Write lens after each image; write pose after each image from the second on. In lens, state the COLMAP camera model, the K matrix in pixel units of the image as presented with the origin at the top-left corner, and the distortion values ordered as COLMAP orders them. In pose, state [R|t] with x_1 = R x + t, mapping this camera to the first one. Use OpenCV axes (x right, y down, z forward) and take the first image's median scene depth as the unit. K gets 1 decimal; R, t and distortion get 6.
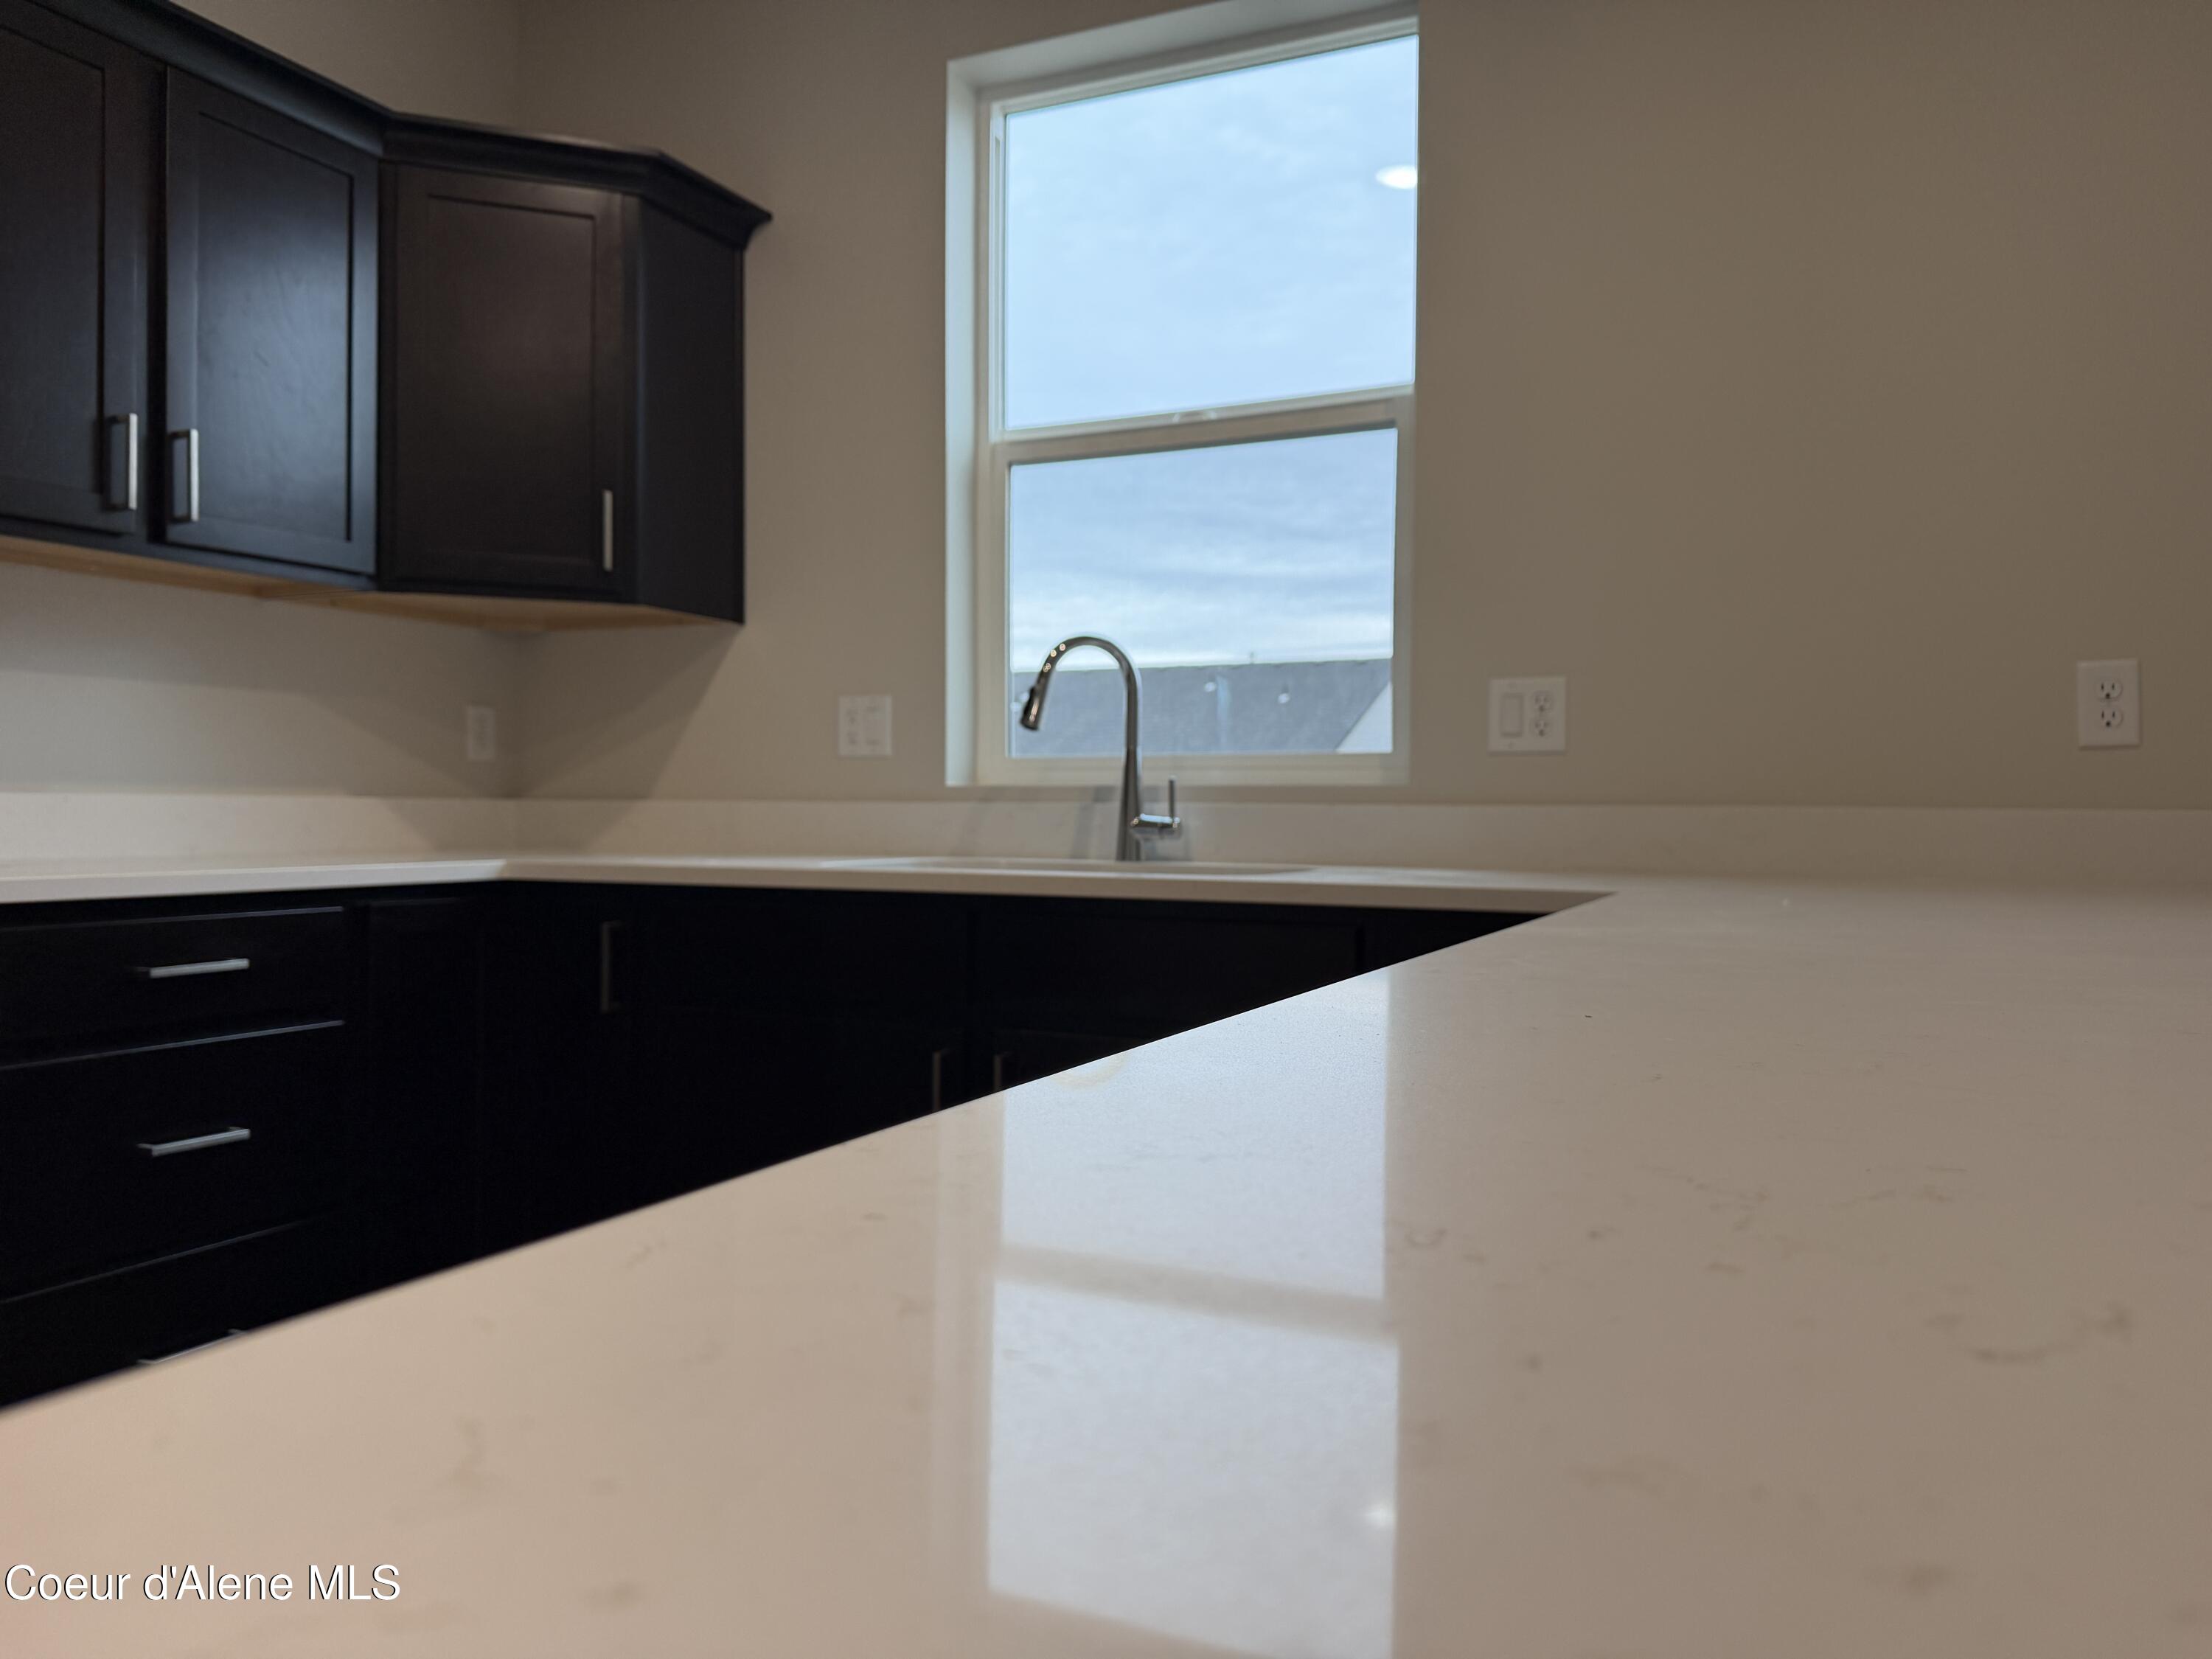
lens RADIAL K [[1540.6, 0, 1103.6], [0, 1540.6, 835.4], [0, 0, 1]] dist [0.120867, -0.204135]
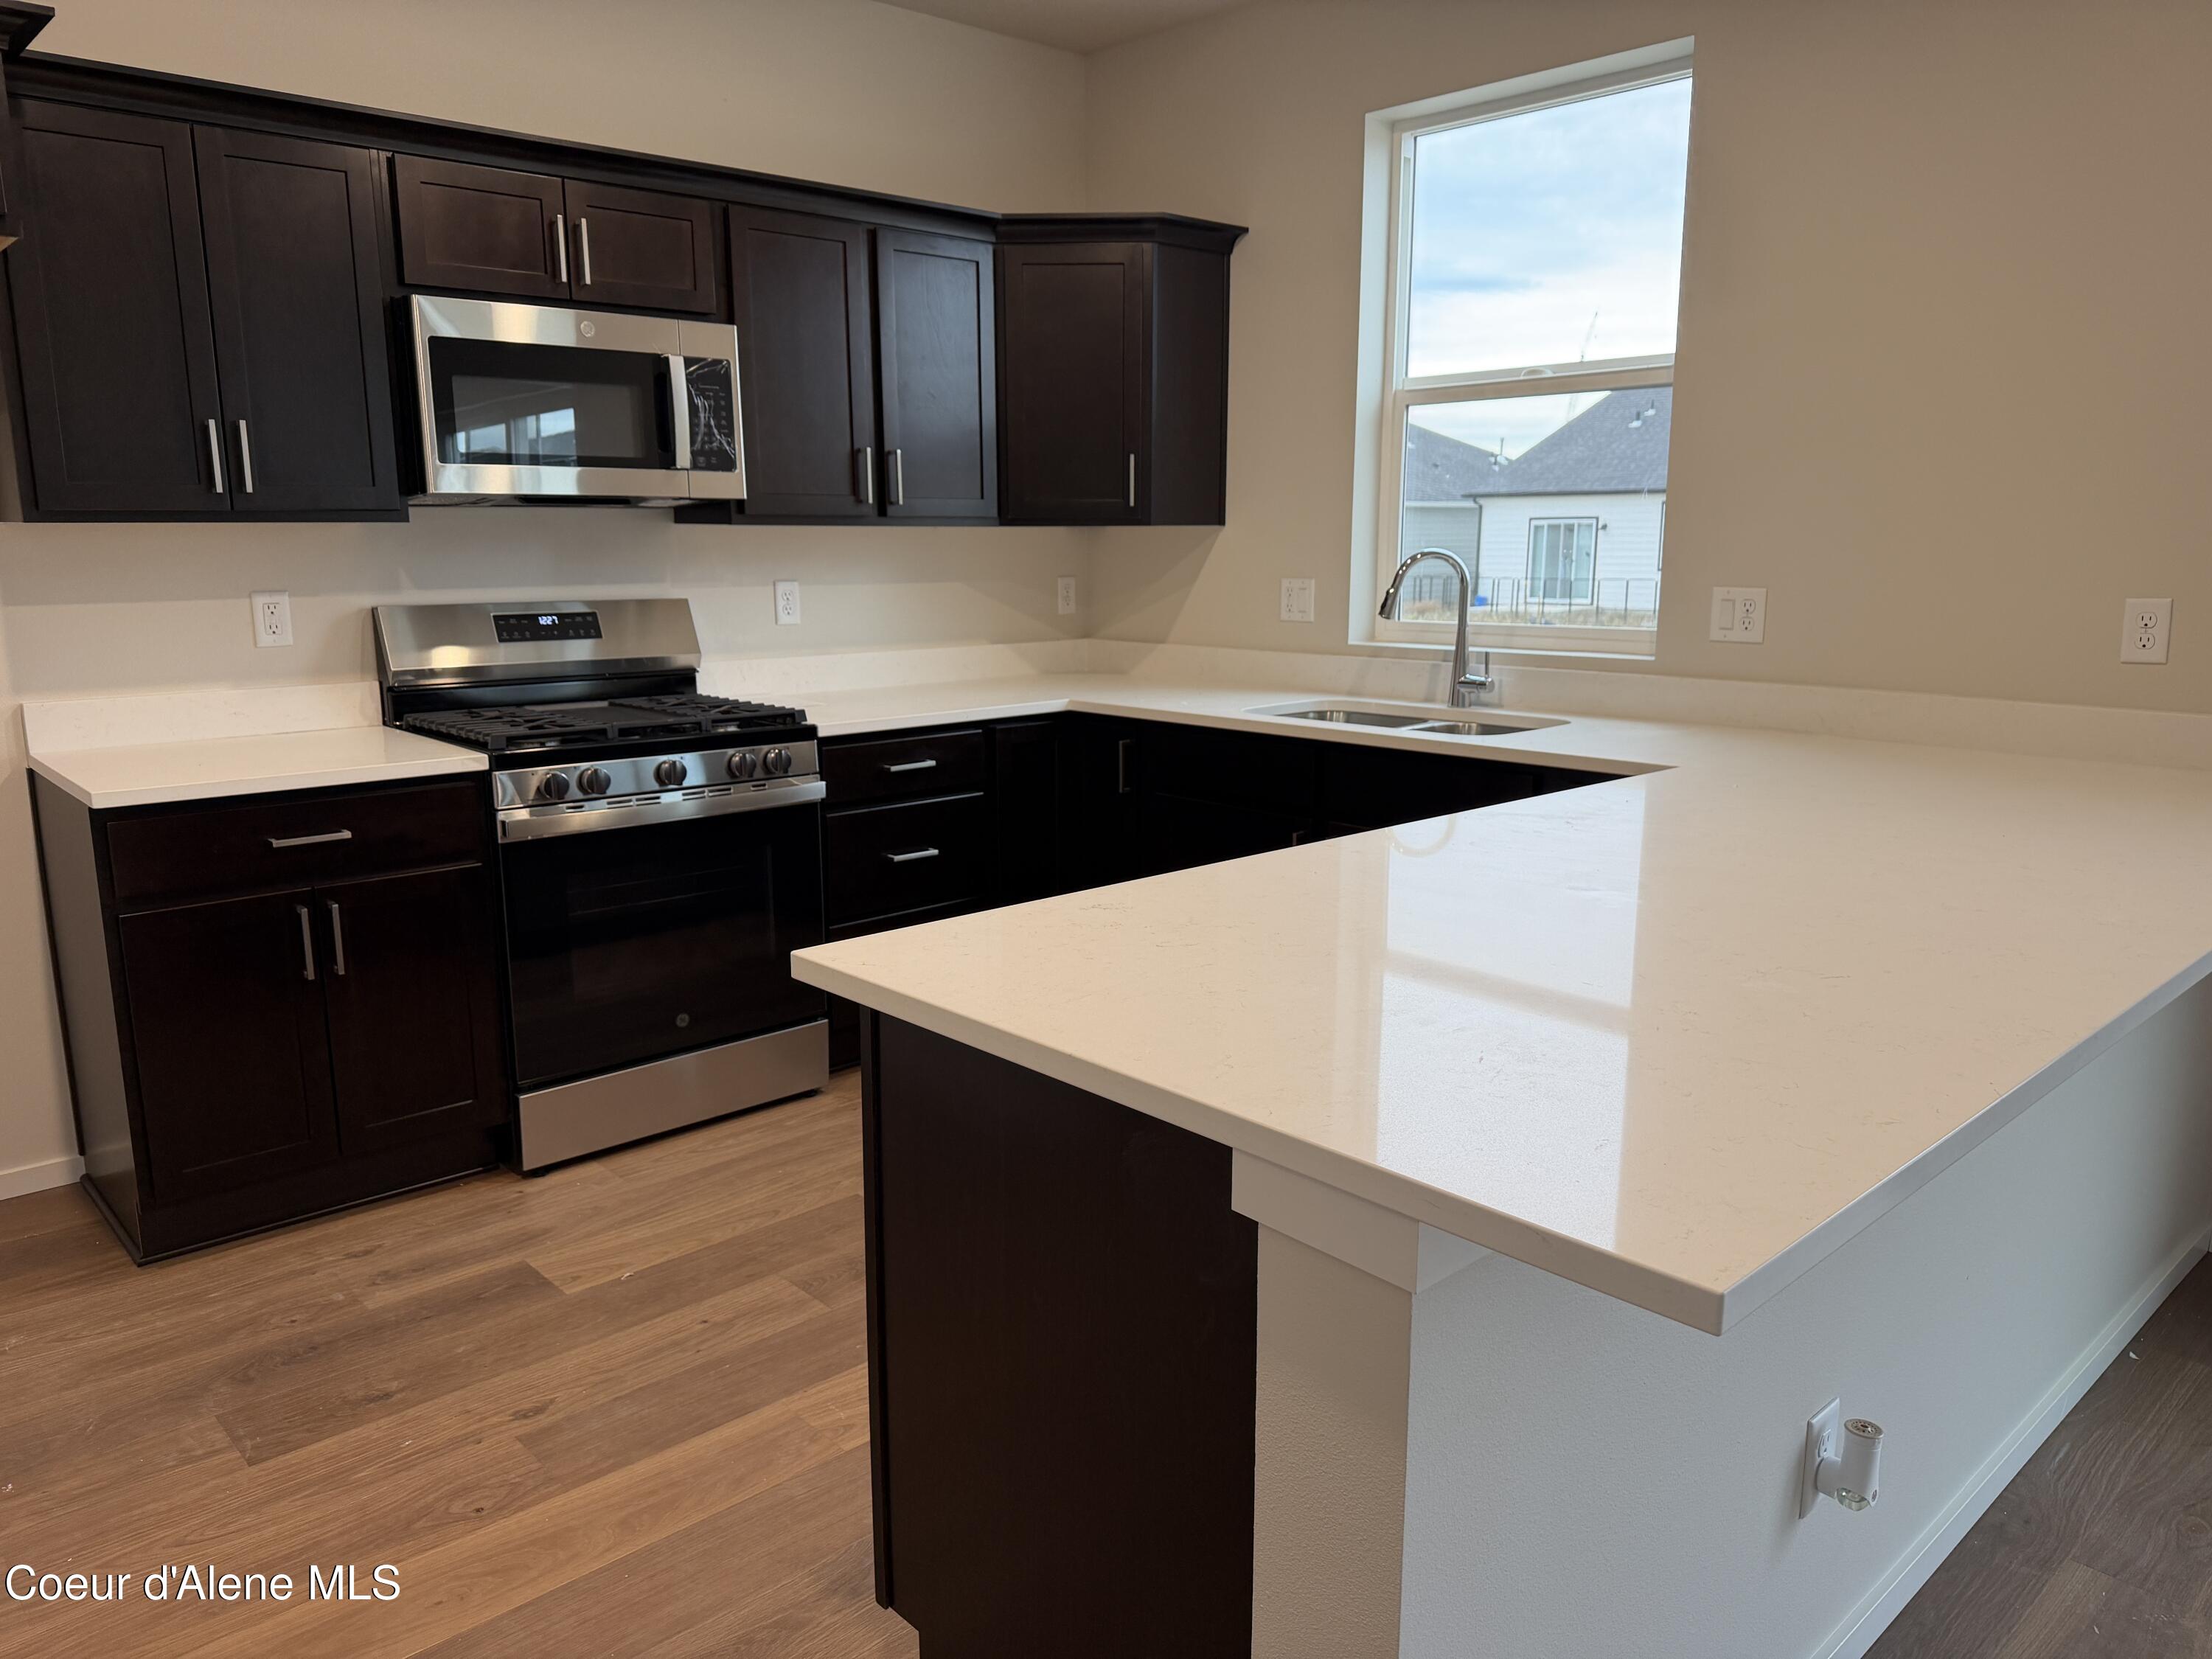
lens RADIAL K [[1540.6, 0, 1103.6], [0, 1540.6, 835.4], [0, 0, 1]] dist [0.120867, -0.204135]
pose [[0.921581, 0.064488, -0.382792, 0.270885], [0.005455, 0.983856, 0.178880, -0.123746], [0.388148, -0.166941, 0.906351, -0.469448]]
